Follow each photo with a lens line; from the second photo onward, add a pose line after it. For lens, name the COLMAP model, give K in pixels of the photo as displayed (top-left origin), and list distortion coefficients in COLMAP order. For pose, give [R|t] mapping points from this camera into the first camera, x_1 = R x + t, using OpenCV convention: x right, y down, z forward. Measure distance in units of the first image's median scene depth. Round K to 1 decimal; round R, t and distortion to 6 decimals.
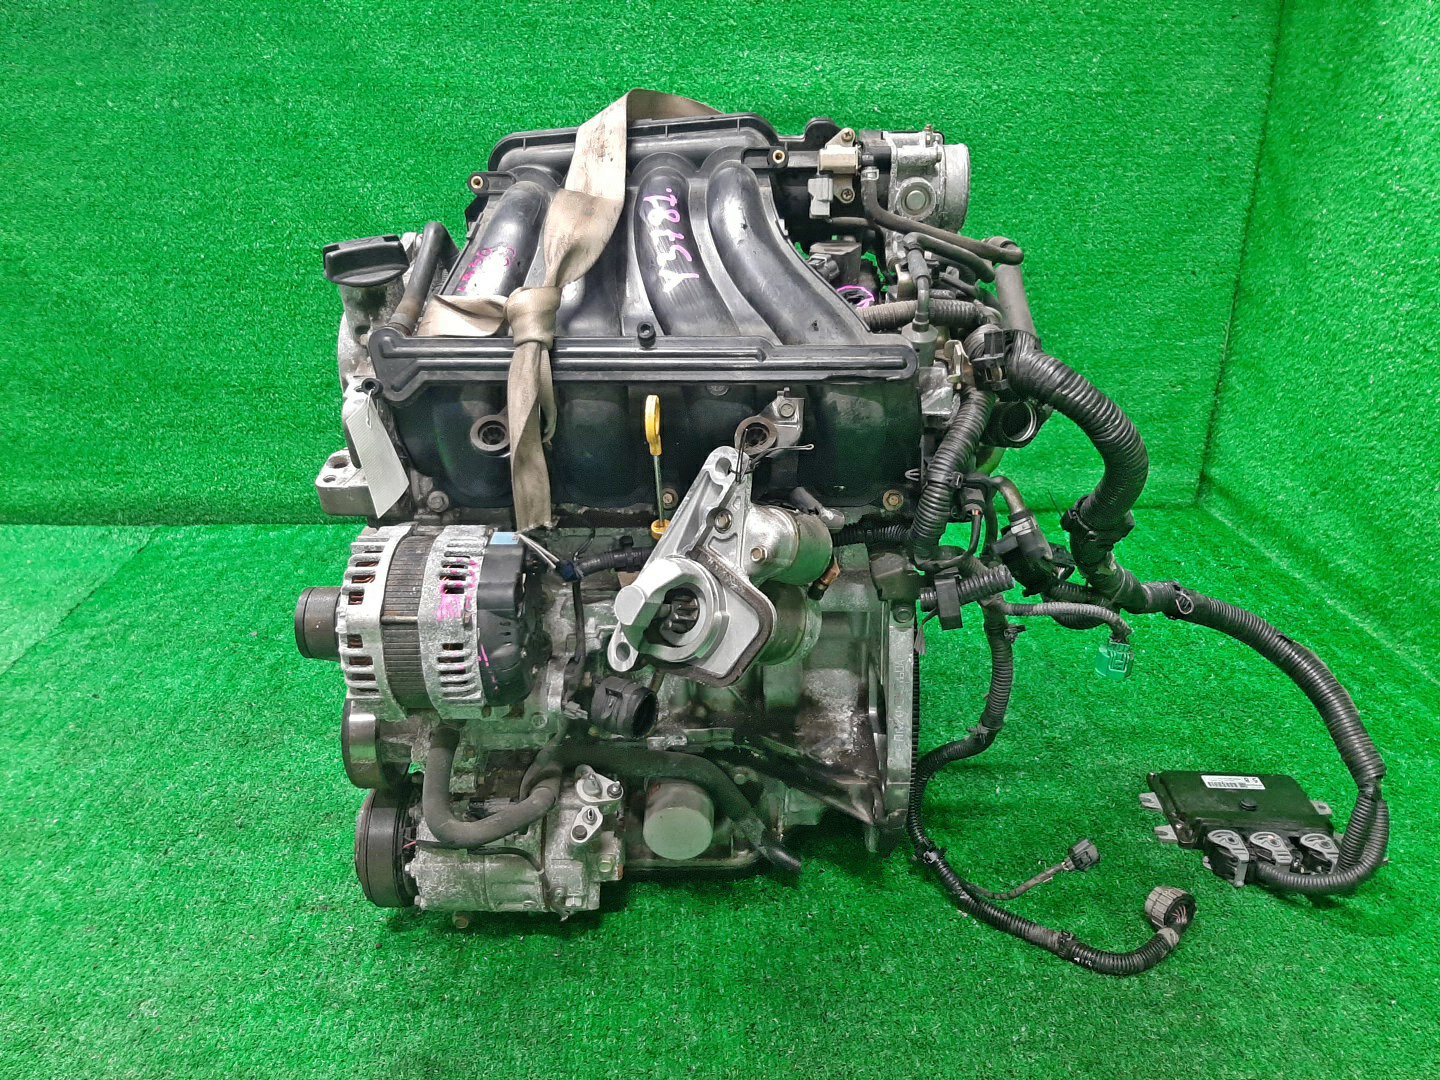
lens RADIAL K [[1135.5, 0, 704.3], [0, 1135.5, 496.6], [0, 0, 1]] dist [0.045245, -0.086412]
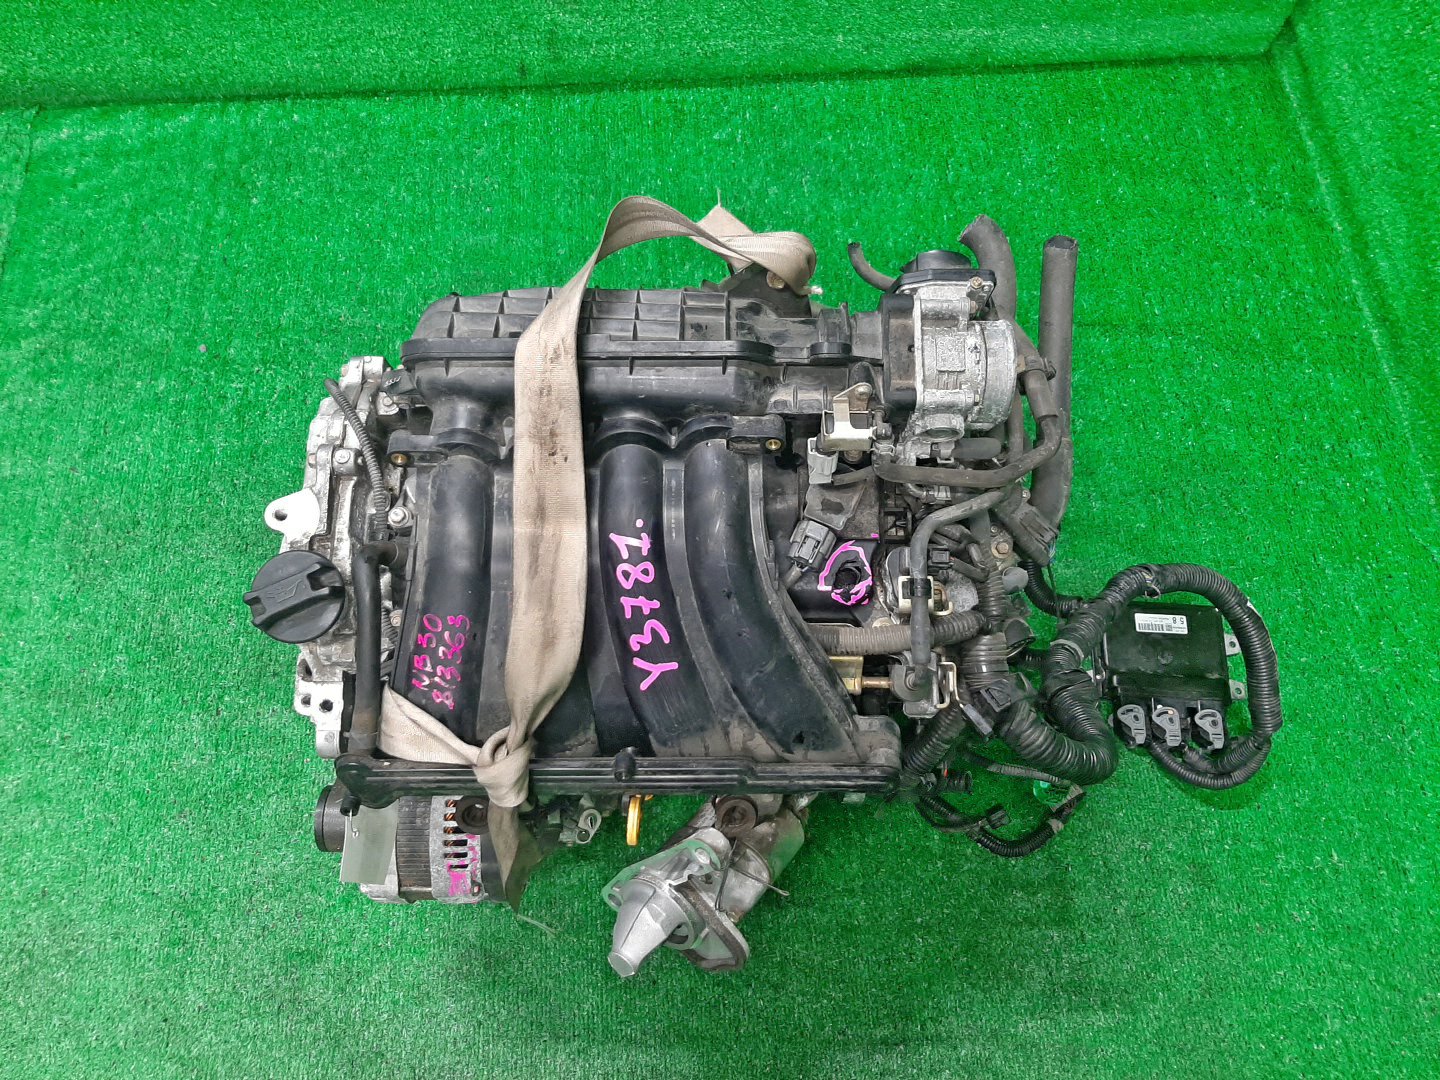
lens RADIAL K [[1178.6, 0, 722.8], [0, 1178.6, 536.3], [0, 0, 1]] dist [0.008994, -0.115657]
pose [[0.999488, -0.010194, 0.030322, 0.003153], [-0.014889, 0.690710, 0.722979, -0.813169], [-0.028314, -0.723060, 0.690204, 0.365358]]
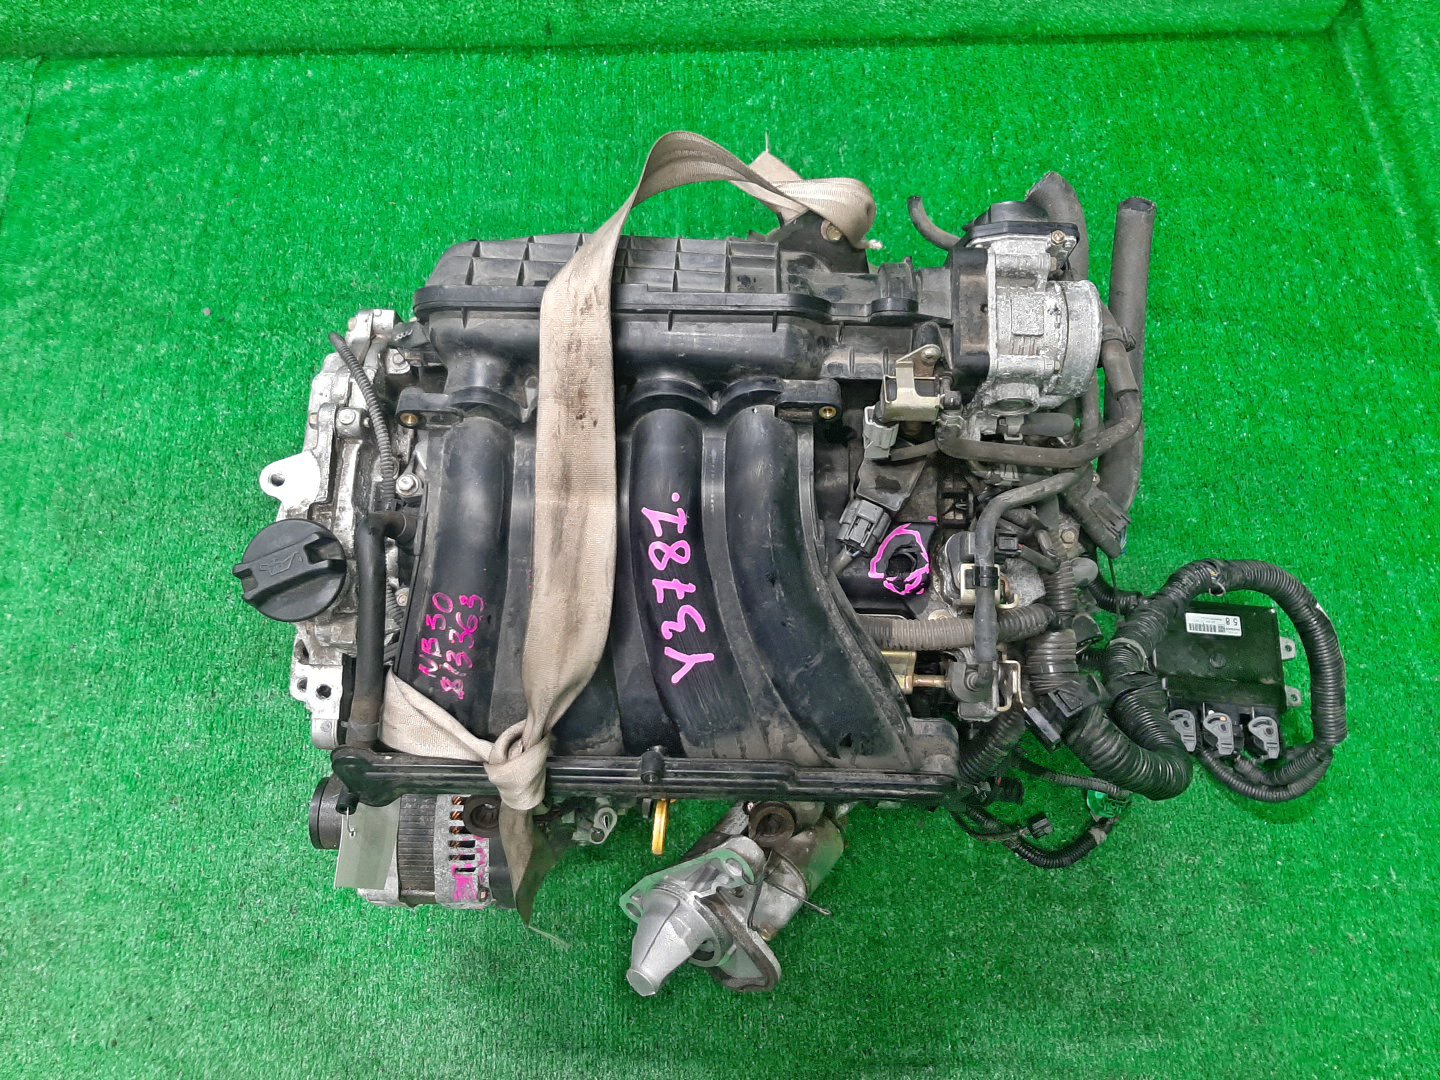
lens RADIAL K [[1178.0, 0, 720.0], [0, 1178.0, 540.0], [0, 0, 1]] dist [0.002148, -0.098897]
pose [[0.999701, 0.013105, 0.020650, -0.016299], [-0.024034, 0.682834, 0.730178, -0.745587], [-0.004531, -0.730456, 0.682945, 0.417615]]
